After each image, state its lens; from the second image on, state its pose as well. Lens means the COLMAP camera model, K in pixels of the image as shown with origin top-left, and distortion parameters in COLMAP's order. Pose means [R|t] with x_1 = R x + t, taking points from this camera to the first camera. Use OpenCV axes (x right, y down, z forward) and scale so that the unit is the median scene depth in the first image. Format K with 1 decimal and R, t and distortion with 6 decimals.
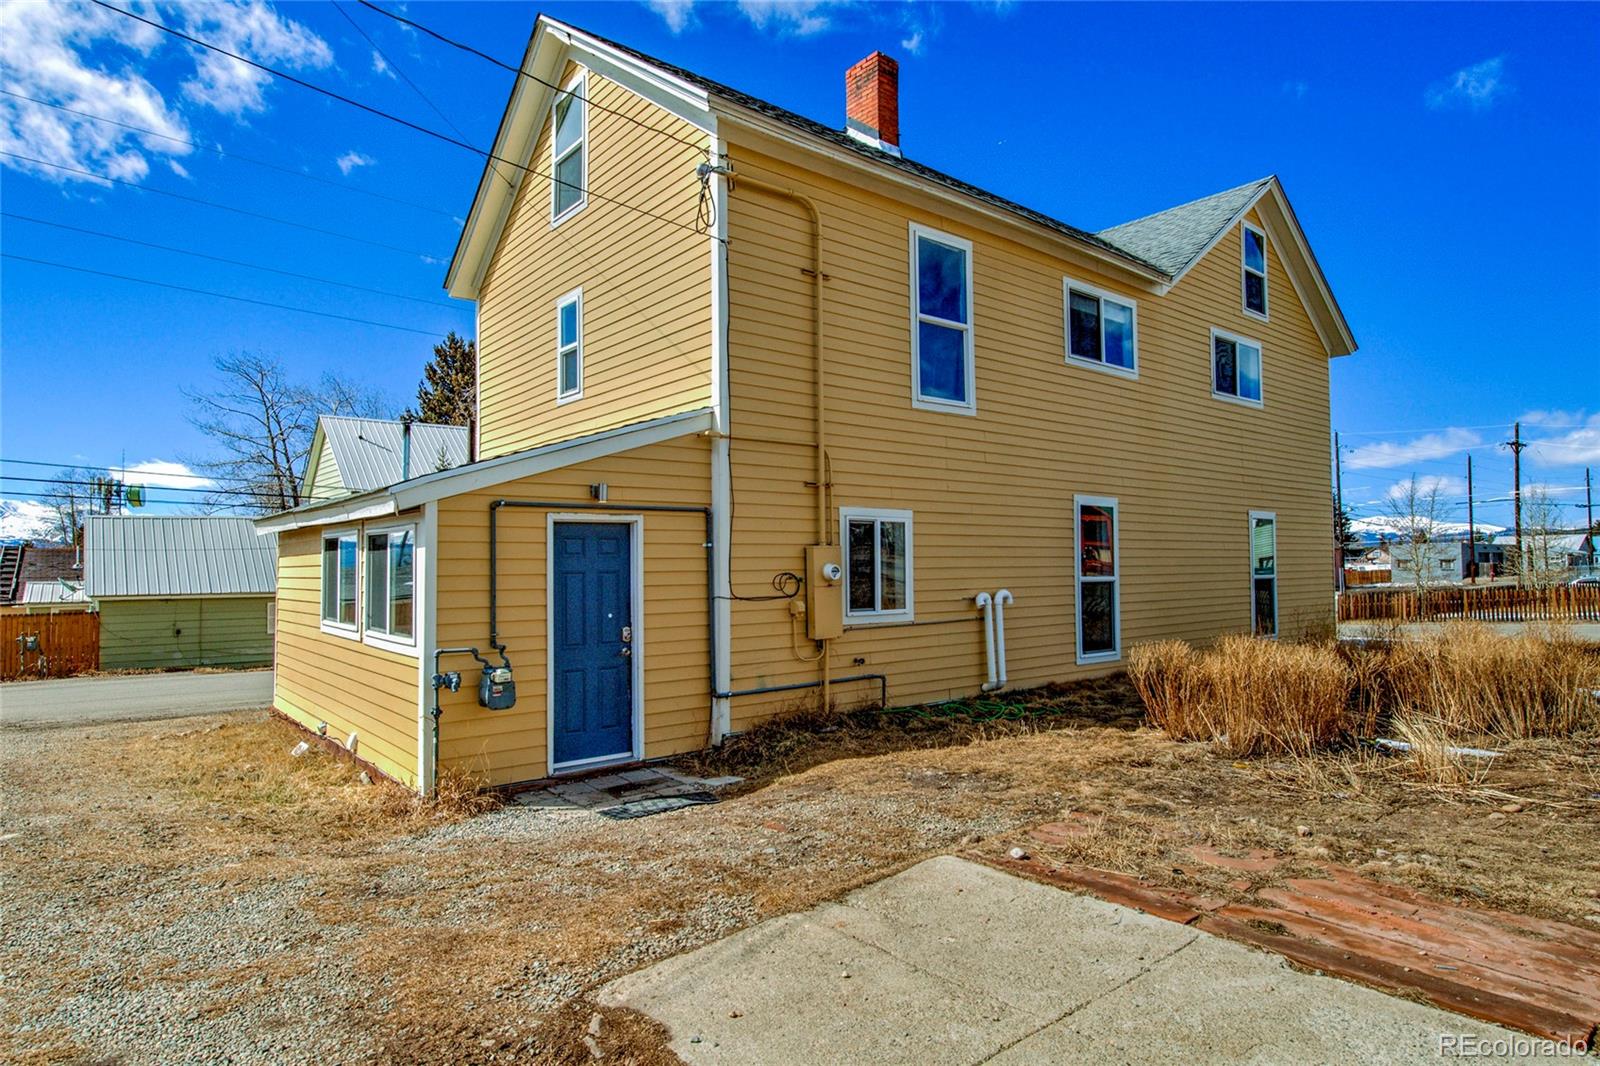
lens RADIAL K [[896.0, 0, 800.0], [0, 896.0, 533.0], [0, 0, 1]] dist [0.001533, -0.001188]
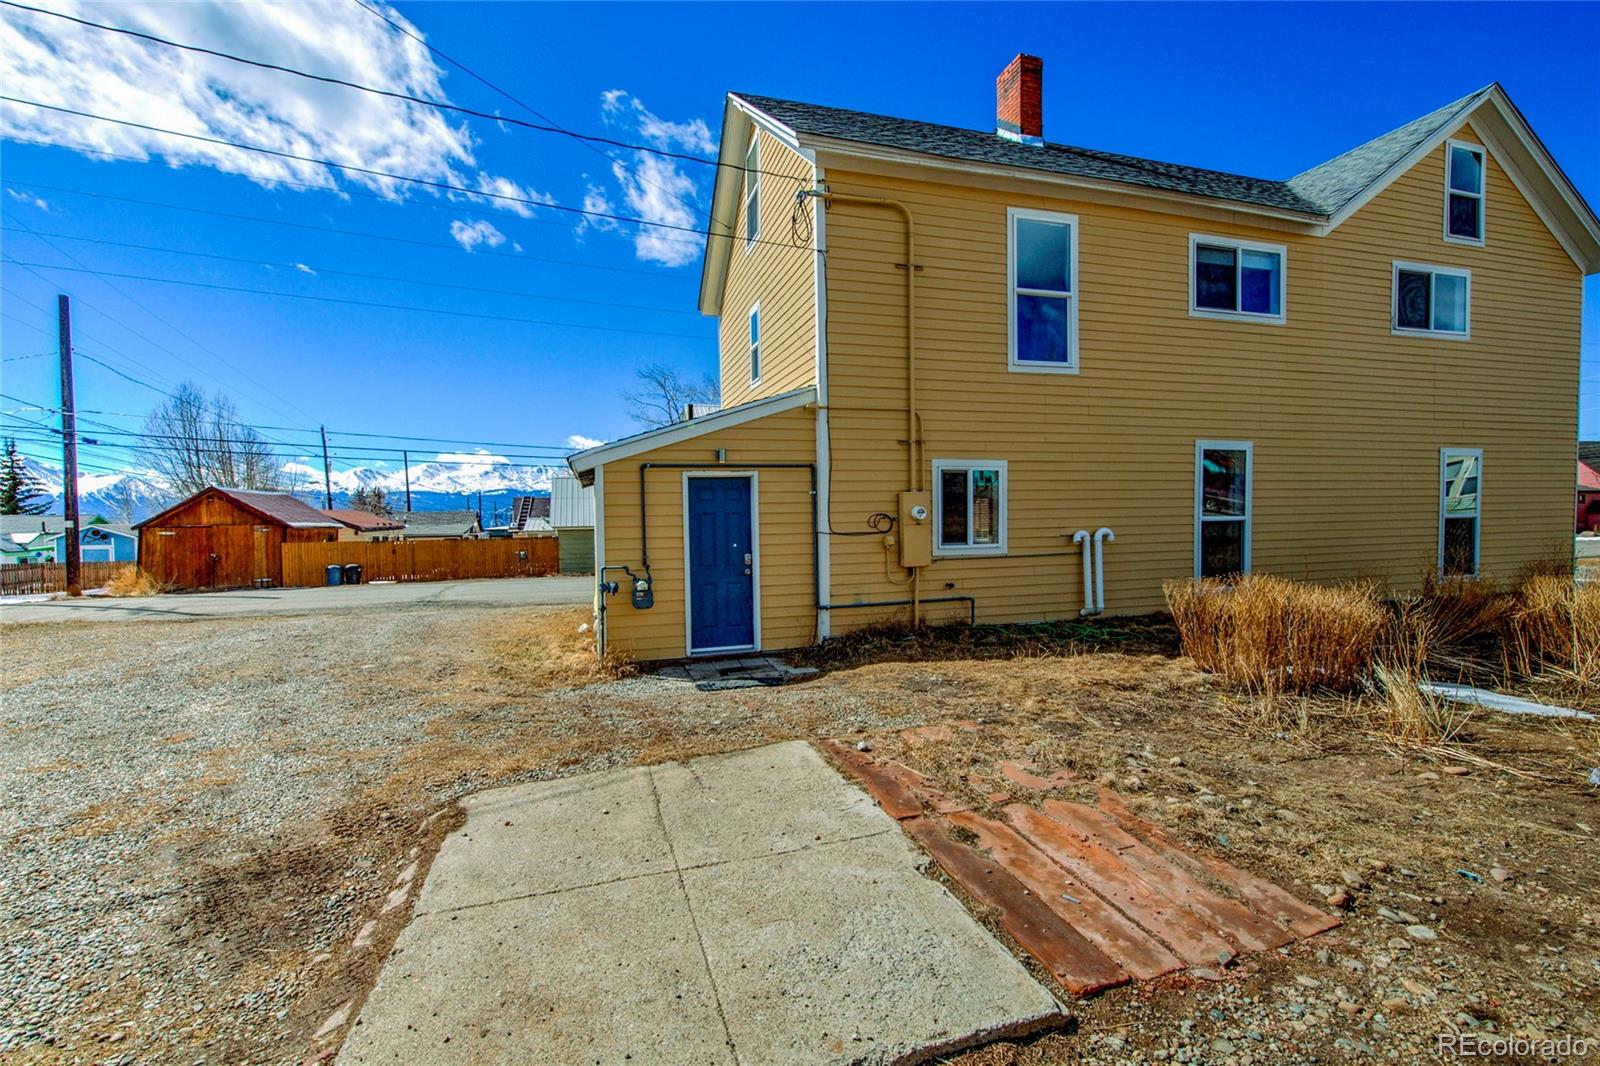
lens RADIAL K [[691.0, 0, 800.0], [0, 691.0, 533.0], [0, 0, 1]] dist [0.009170, -0.006108]
pose [[0.924903, 0.009936, -0.380074, 0.242859], [0.018707, 0.997259, 0.071593, -0.000078], [0.379743, -0.073326, 0.922181, 0.057483]]
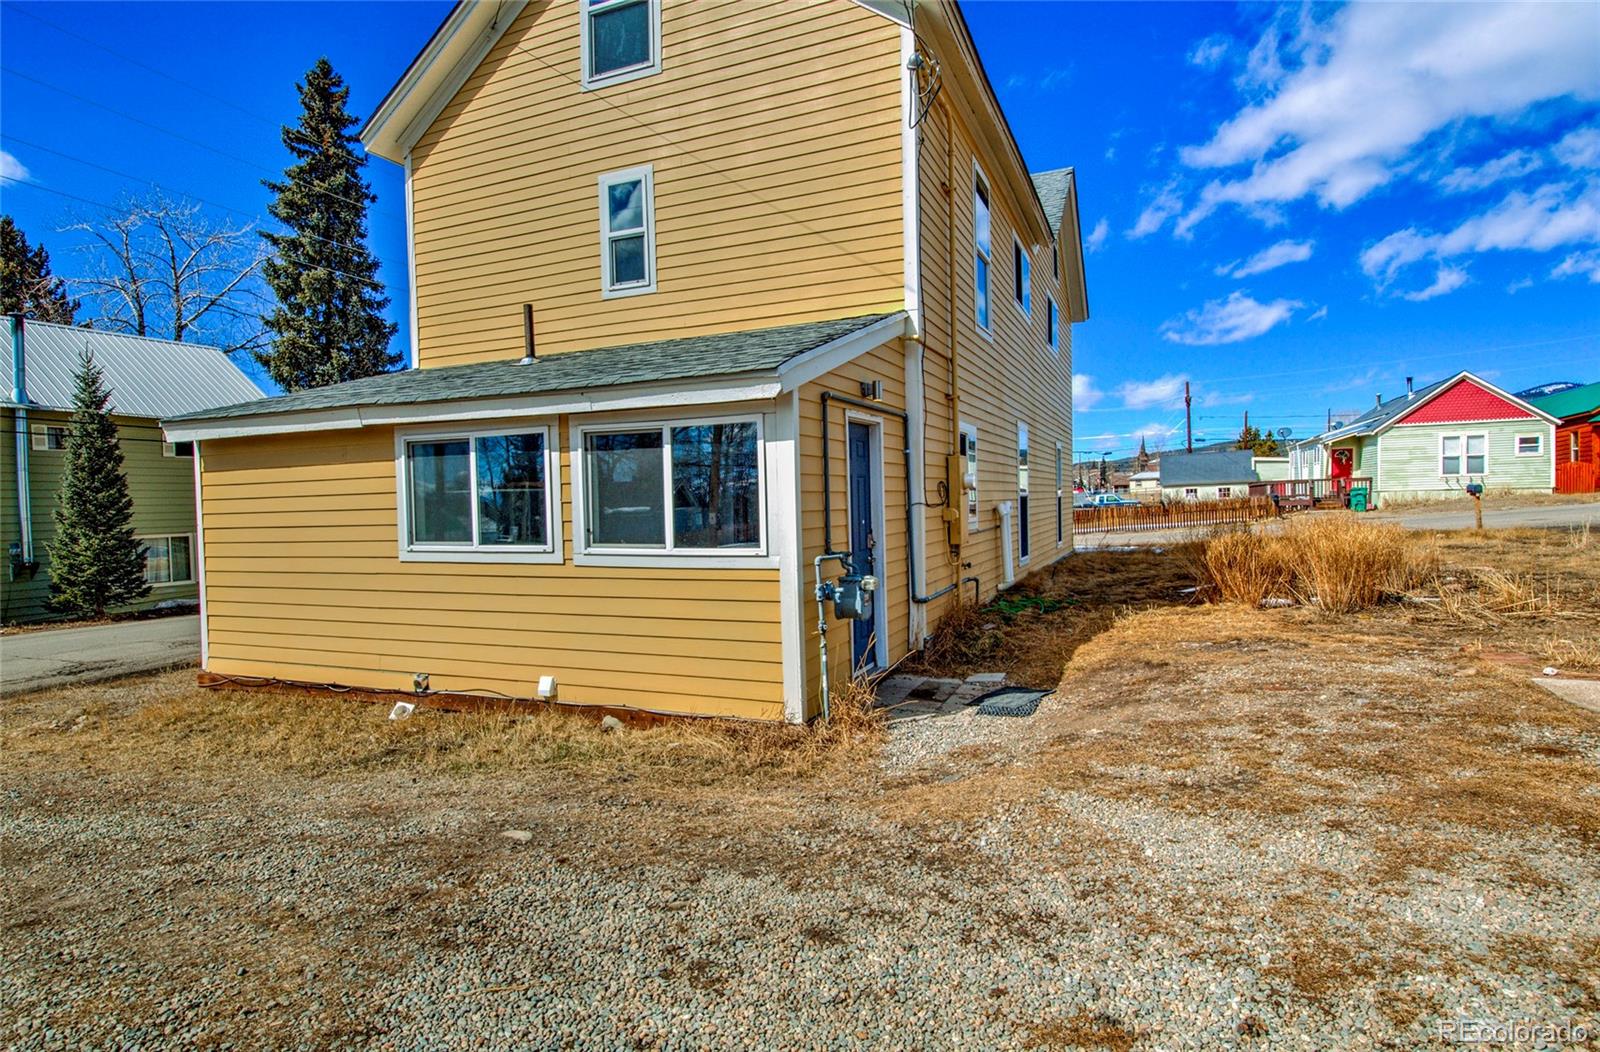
lens RADIAL K [[846.9, 0, 800.0], [0, 846.9, 526.0], [0, 0, 1]] dist [0.000363, -0.000015]
pose [[0.888445, -0.026838, 0.458198, -0.592647], [-0.000266, 0.998259, 0.058987, 0.037633], [-0.458983, -0.052529, 0.886891, 0.200681]]
